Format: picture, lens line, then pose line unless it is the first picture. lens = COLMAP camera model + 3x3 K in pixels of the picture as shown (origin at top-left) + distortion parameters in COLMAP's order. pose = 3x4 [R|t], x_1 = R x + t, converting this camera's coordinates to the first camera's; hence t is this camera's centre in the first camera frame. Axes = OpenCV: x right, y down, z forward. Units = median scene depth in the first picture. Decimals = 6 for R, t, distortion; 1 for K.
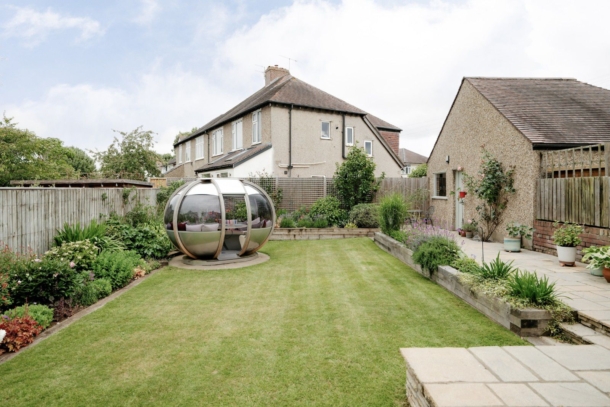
lens RADIAL K [[370.1, 0, 305.0], [0, 370.1, 193.4], [0, 0, 1]] dist [0.002216, 0.001111]
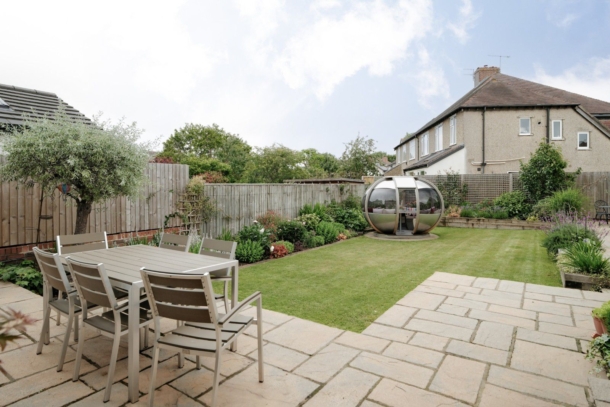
lens RADIAL K [[341.7, 0, 304.8], [0, 341.7, 192.3], [0, 0, 1]] dist [-0.000181, 0.000860]
pose [[0.810144, 0.010121, -0.586144, 0.187209], [-0.004581, 0.999930, 0.010935, 0.004634], [0.586213, -0.006173, 0.810133, -0.191068]]
